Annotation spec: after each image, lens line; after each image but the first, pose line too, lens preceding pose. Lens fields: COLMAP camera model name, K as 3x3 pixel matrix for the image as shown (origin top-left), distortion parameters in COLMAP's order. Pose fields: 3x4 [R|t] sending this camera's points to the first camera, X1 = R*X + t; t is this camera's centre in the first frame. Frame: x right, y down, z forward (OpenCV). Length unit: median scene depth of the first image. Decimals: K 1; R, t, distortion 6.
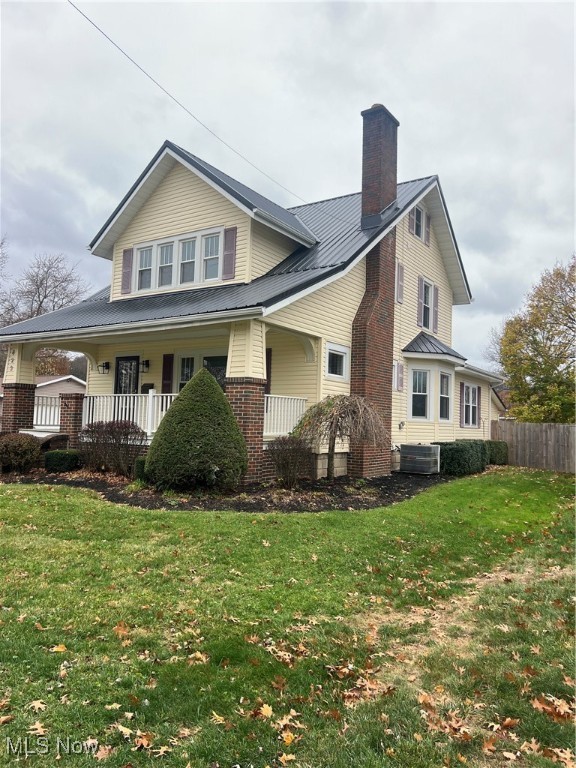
lens RADIAL K [[576.7, 0, 286.6], [0, 576.7, 384.7], [0, 0, 1]] dist [0.053631, -0.054500]
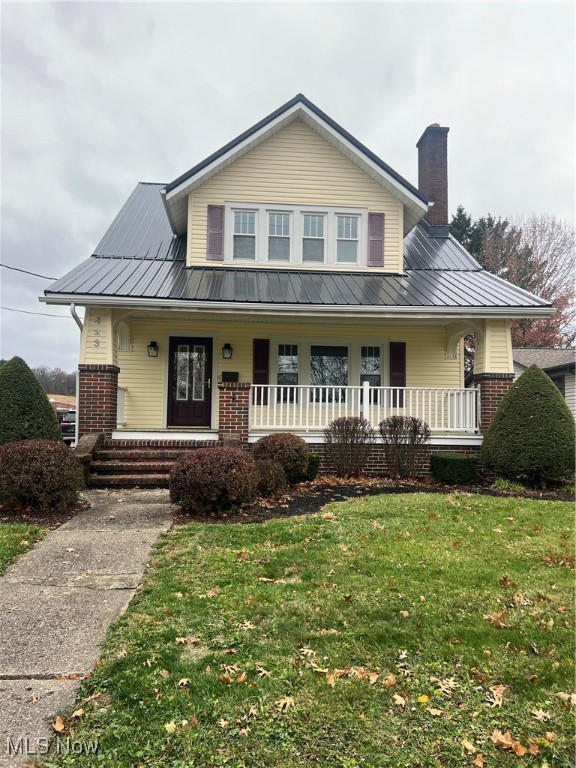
lens RADIAL K [[576.7, 0, 286.8], [0, 576.7, 384.5], [0, 0, 1]] dist [0.053631, -0.054500]
pose [[0.797367, 0.045235, 0.601797, -0.716928], [-0.040658, 0.998948, -0.021216, 0.031766], [-0.602123, -0.007551, 0.798367, 0.312118]]
